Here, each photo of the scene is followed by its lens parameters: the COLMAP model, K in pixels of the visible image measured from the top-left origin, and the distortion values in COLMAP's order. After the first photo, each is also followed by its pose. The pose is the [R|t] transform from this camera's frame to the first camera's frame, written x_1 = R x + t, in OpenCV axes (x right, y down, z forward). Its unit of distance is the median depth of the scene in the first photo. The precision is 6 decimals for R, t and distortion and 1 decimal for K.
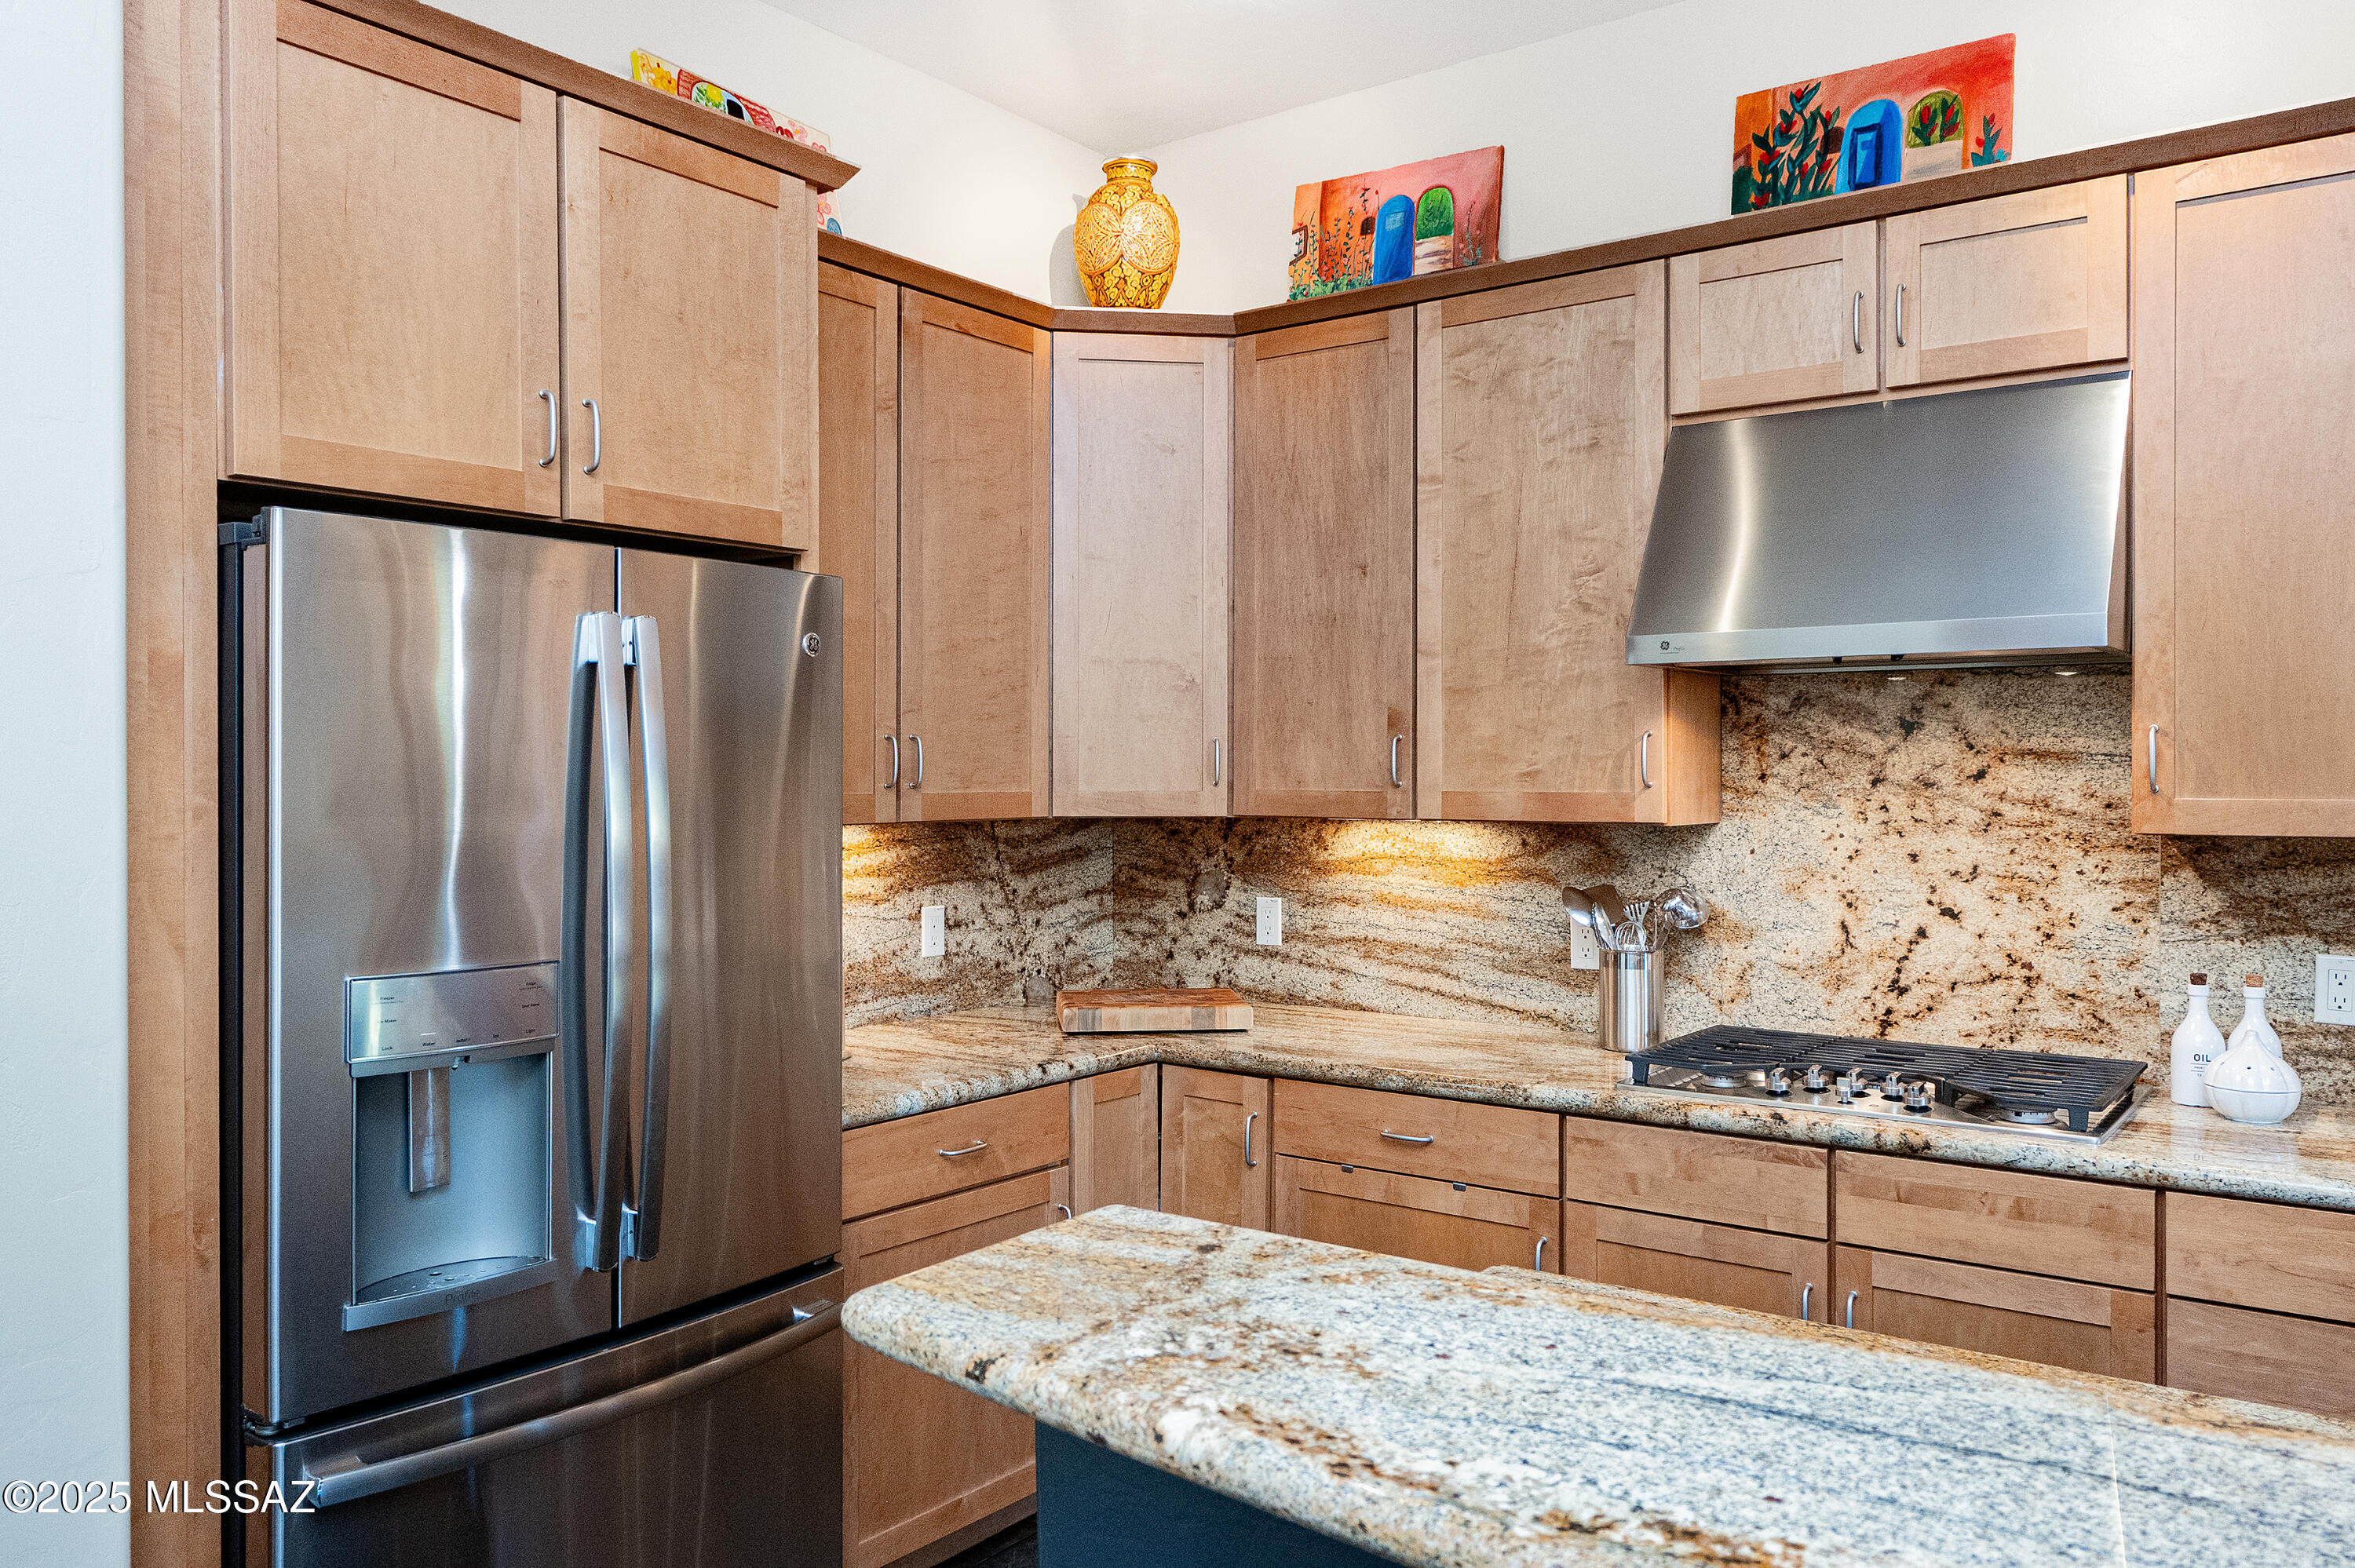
lens RADIAL K [[1710.2, 0, 1179.1], [0, 1710.2, 778.8], [0, 0, 1]] dist [0.003551, -0.004207]
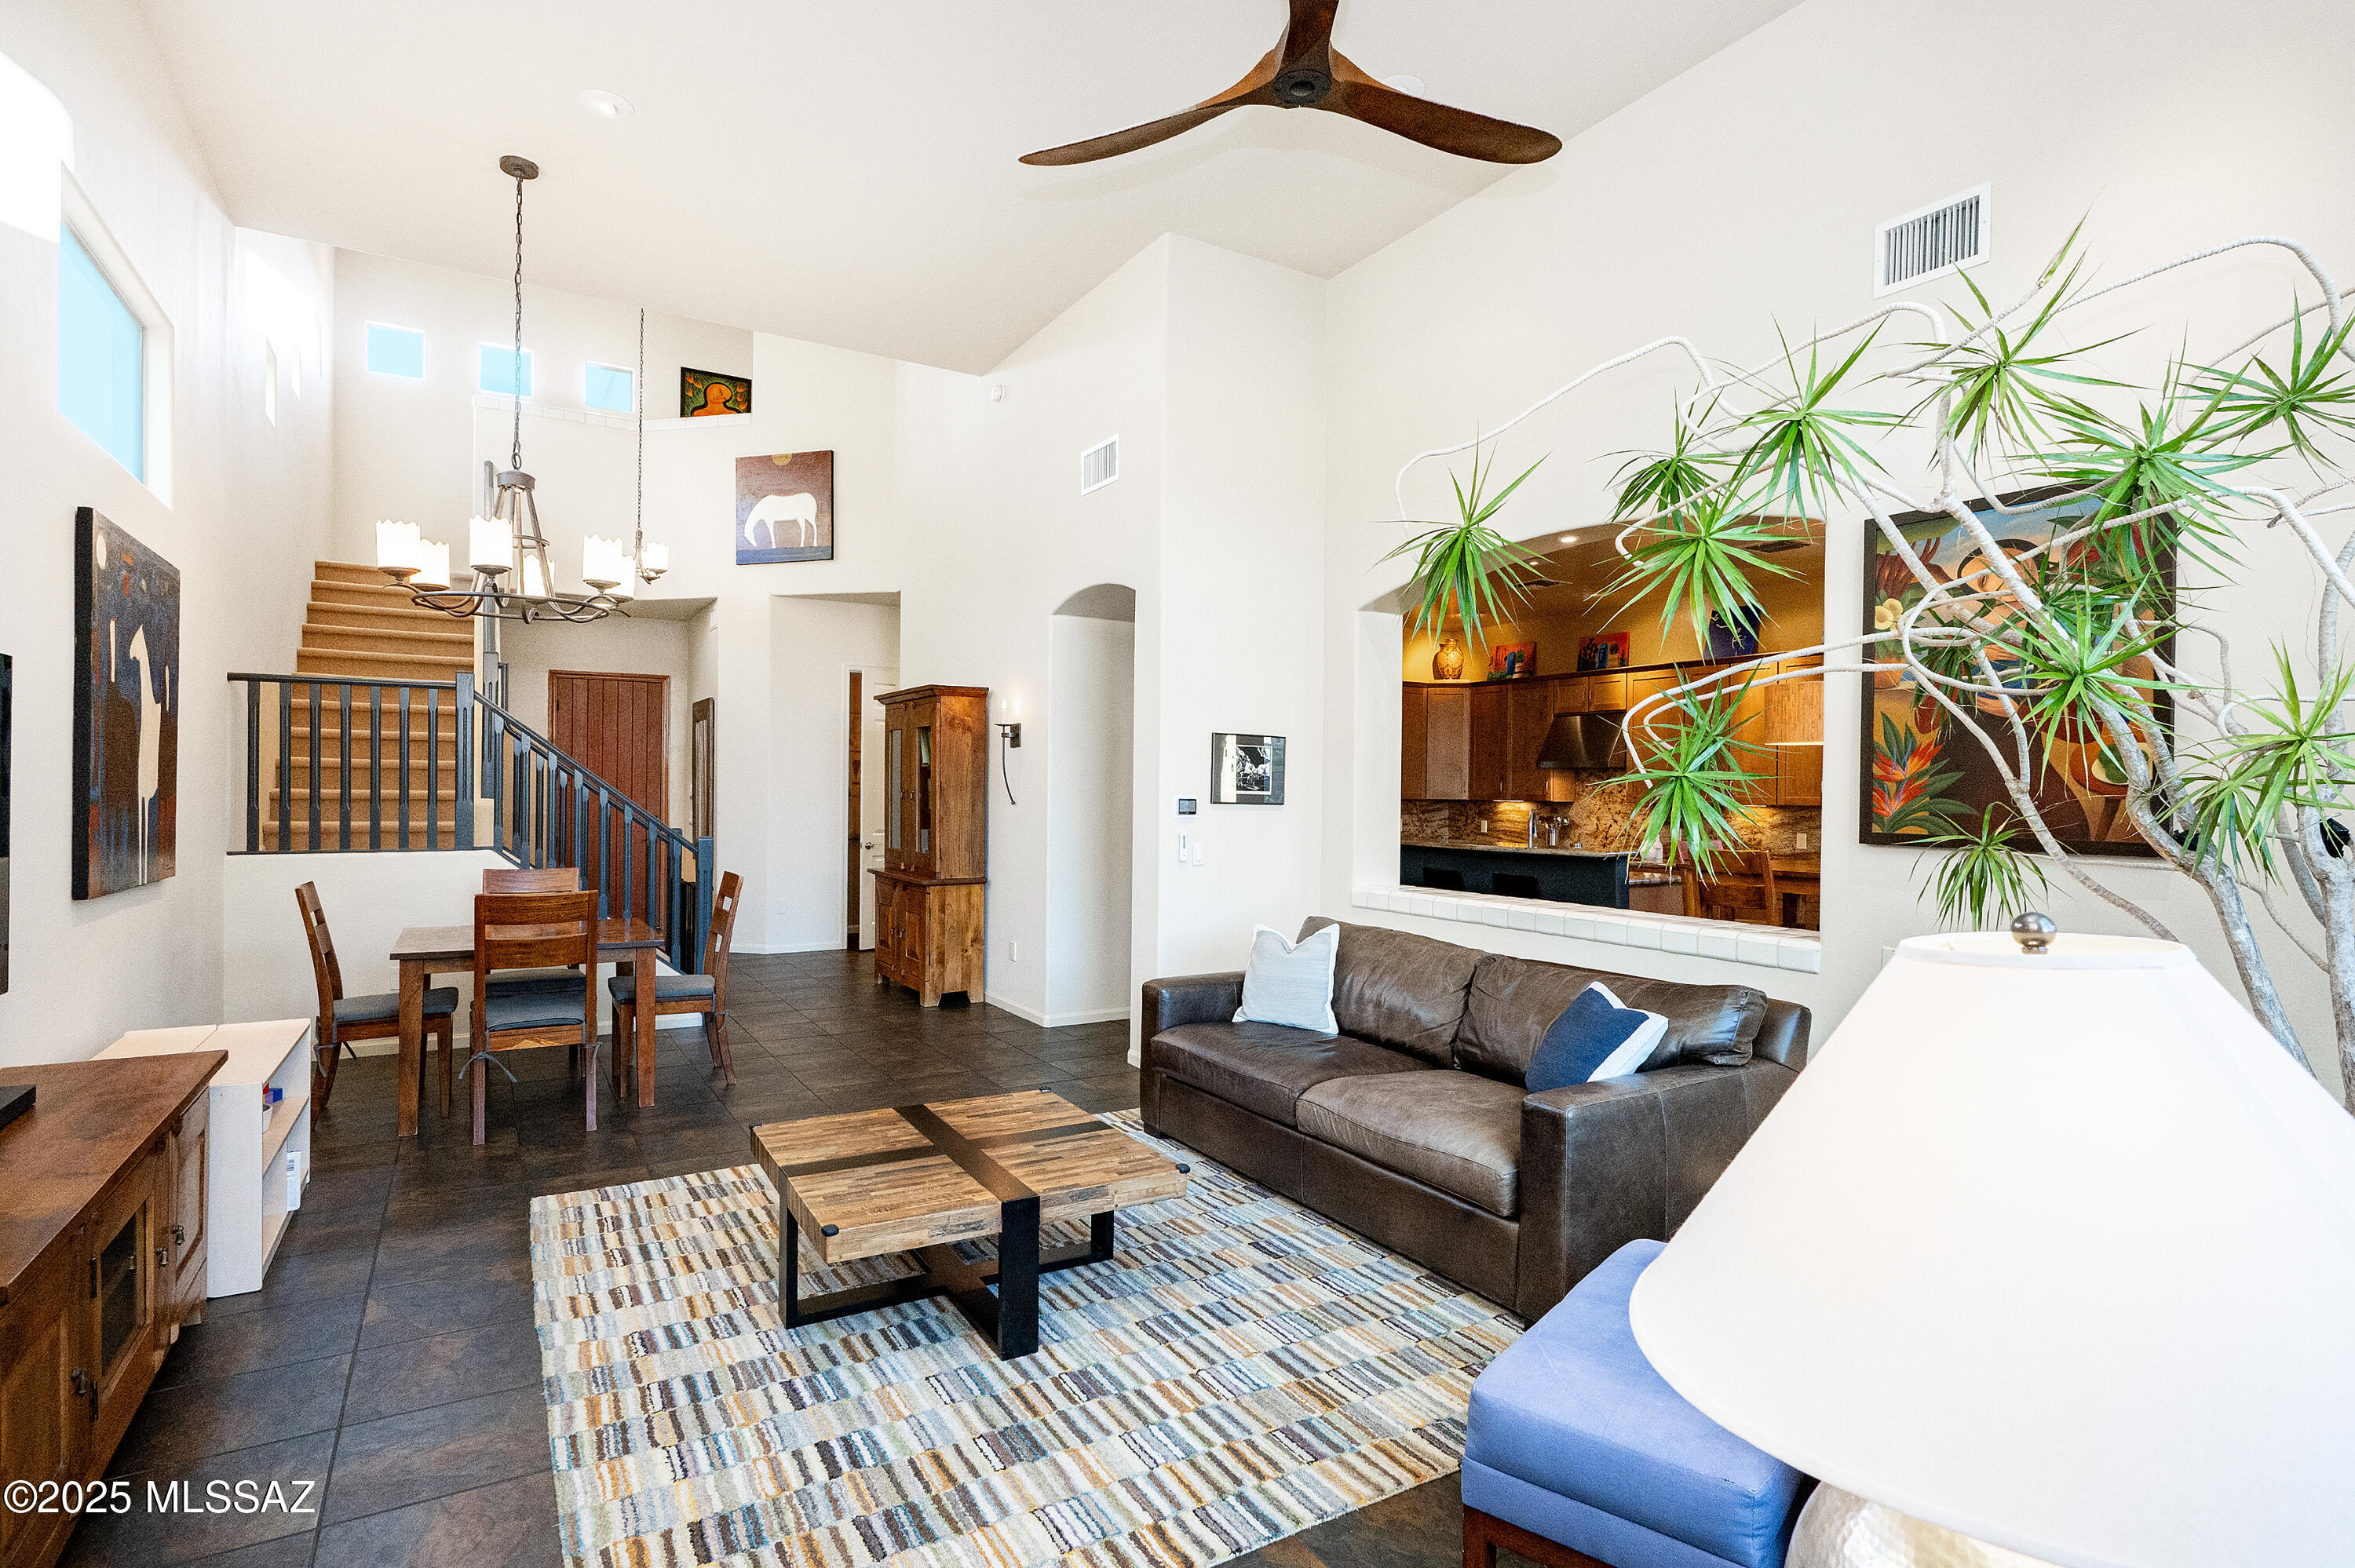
lens RADIAL K [[1165.3, 0, 1171.7], [0, 1165.3, 783.1], [0, 0, 1]] dist [-0.001030, 0.004201]
pose [[0.922841, 0.009729, -0.385058, 0.513946], [-0.015838, 0.999794, -0.012699, 0.032007], [0.384855, 0.017818, 0.922805, -2.168635]]
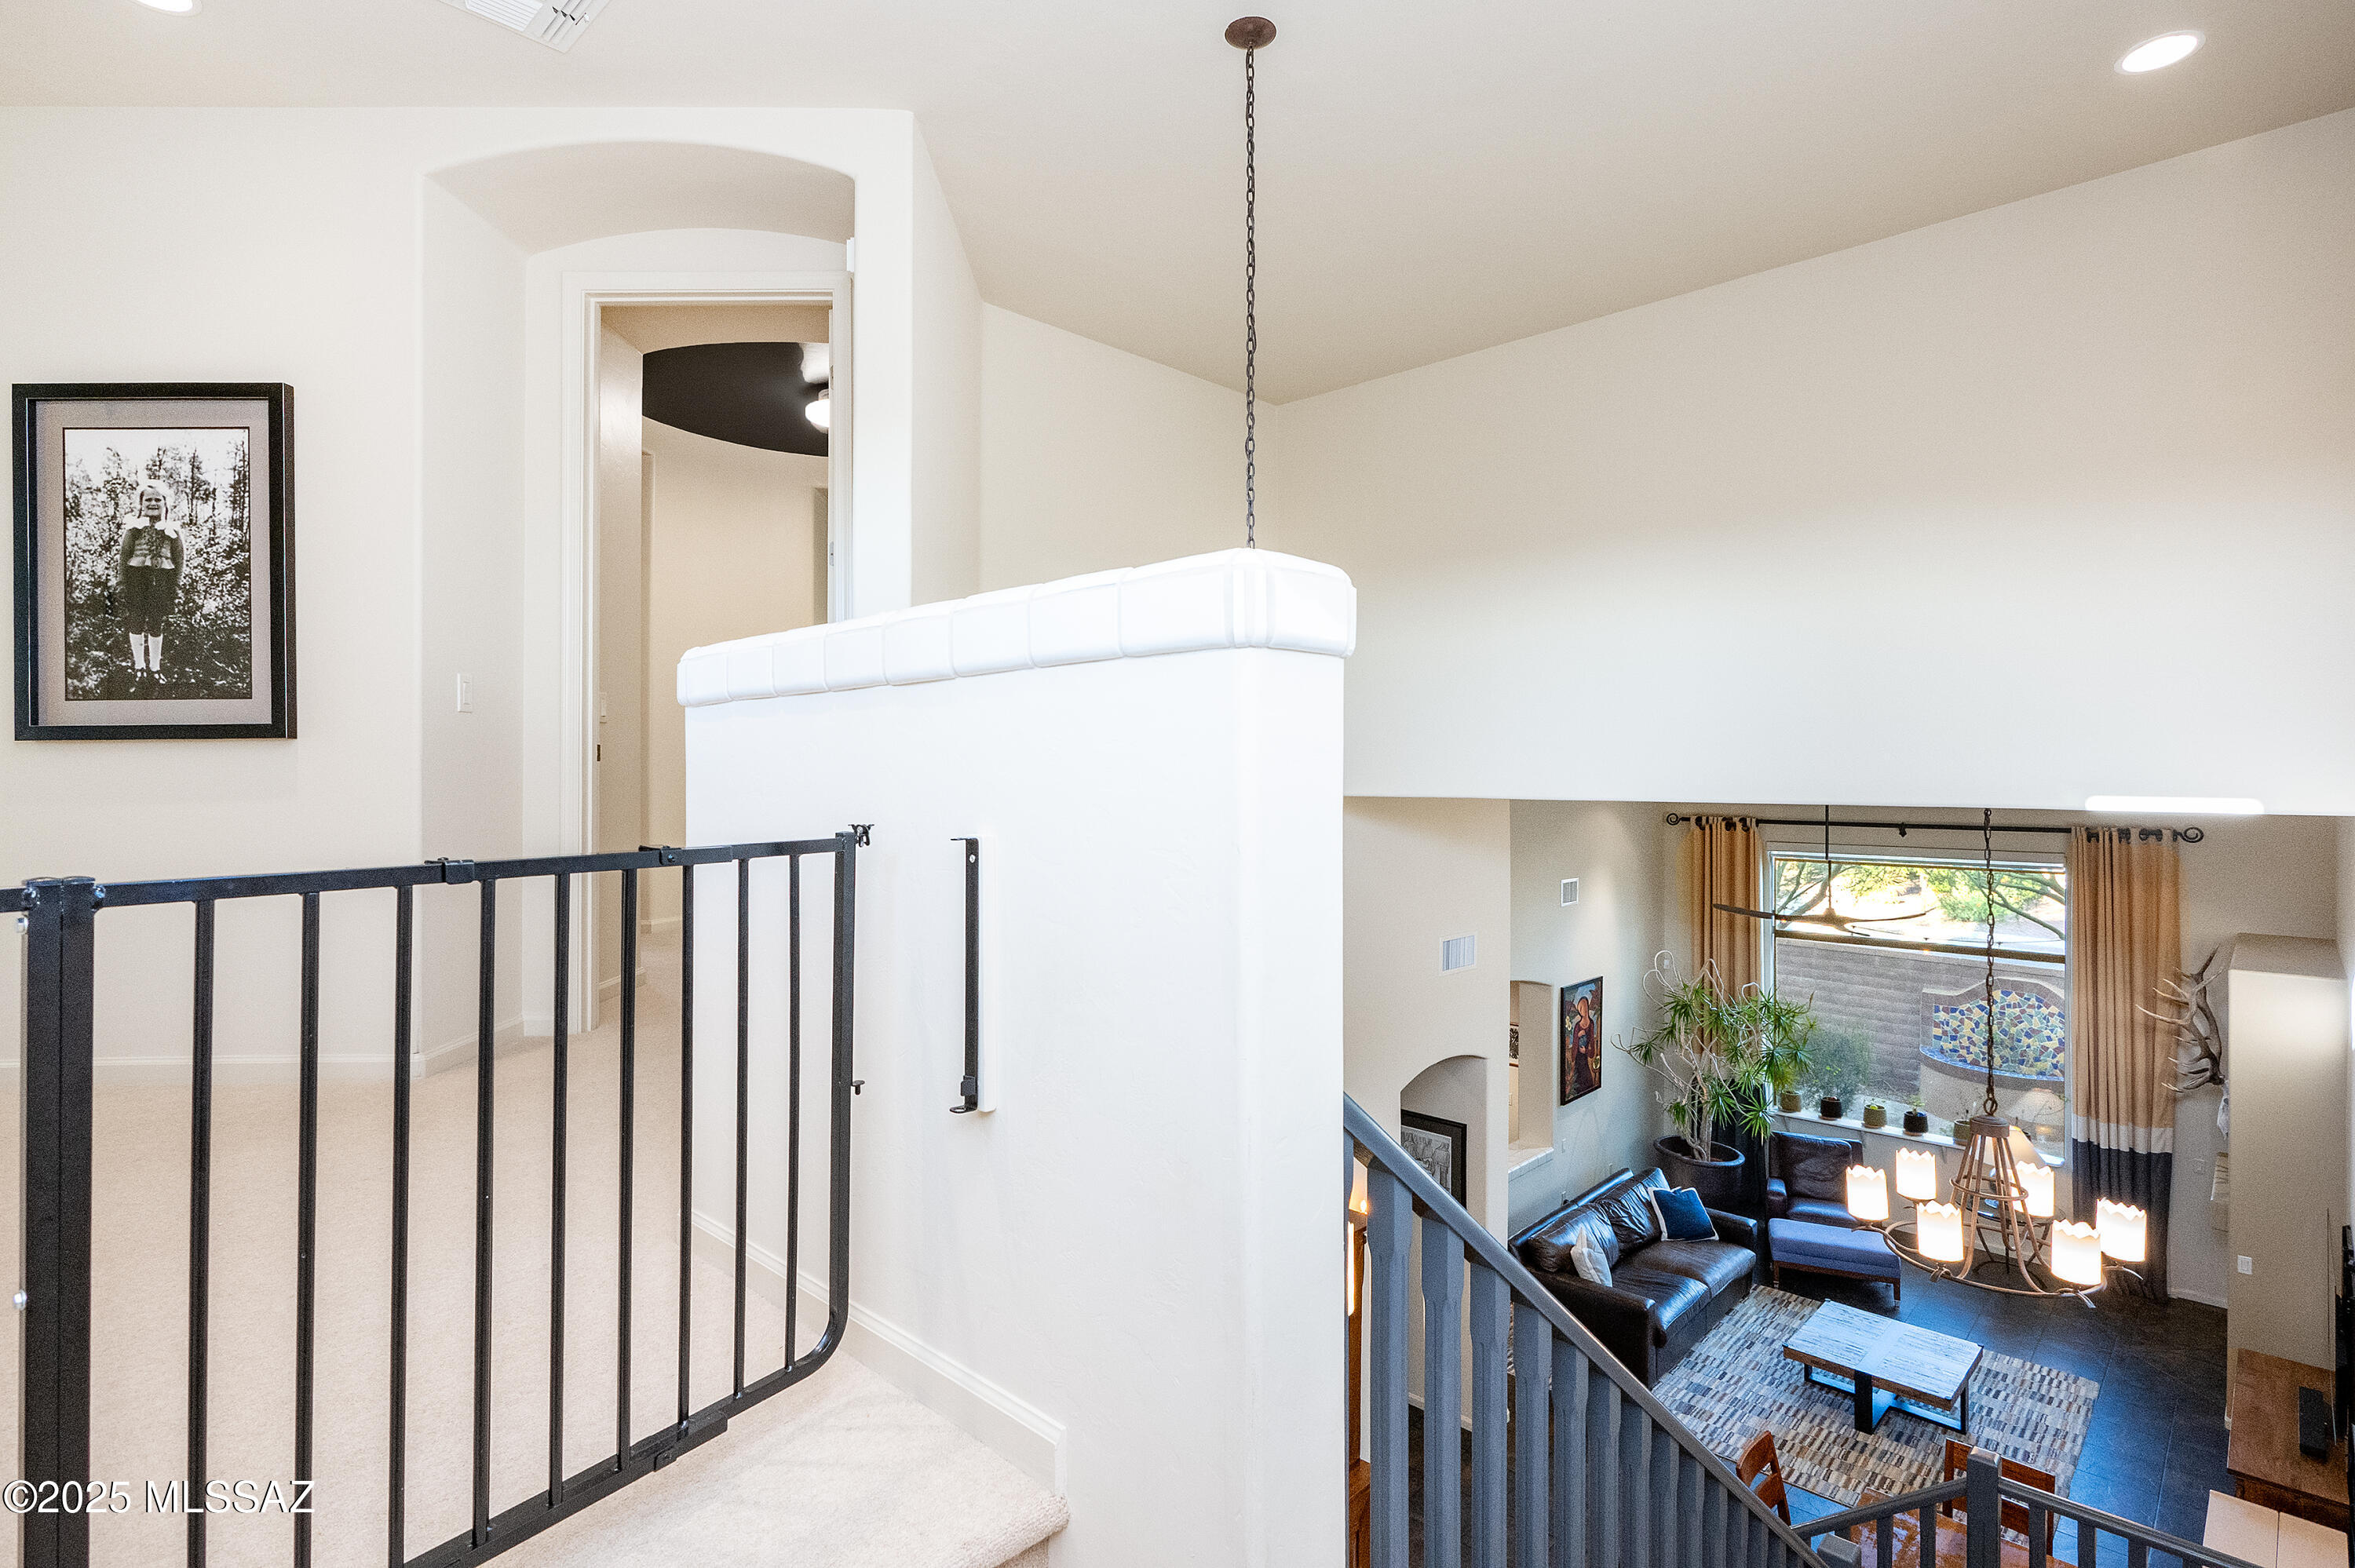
lens RADIAL K [[1165.3, 0, 1181.3], [0, 1165.3, 769.3], [0, 0, 1]] dist [-0.001030, 0.004201]
pose [[0.125345, 0.001286, 0.992112, -2.507929], [0.013891, 0.999899, -0.003051, -0.834466], [-0.992016, 0.014164, 0.125314, -0.252635]]
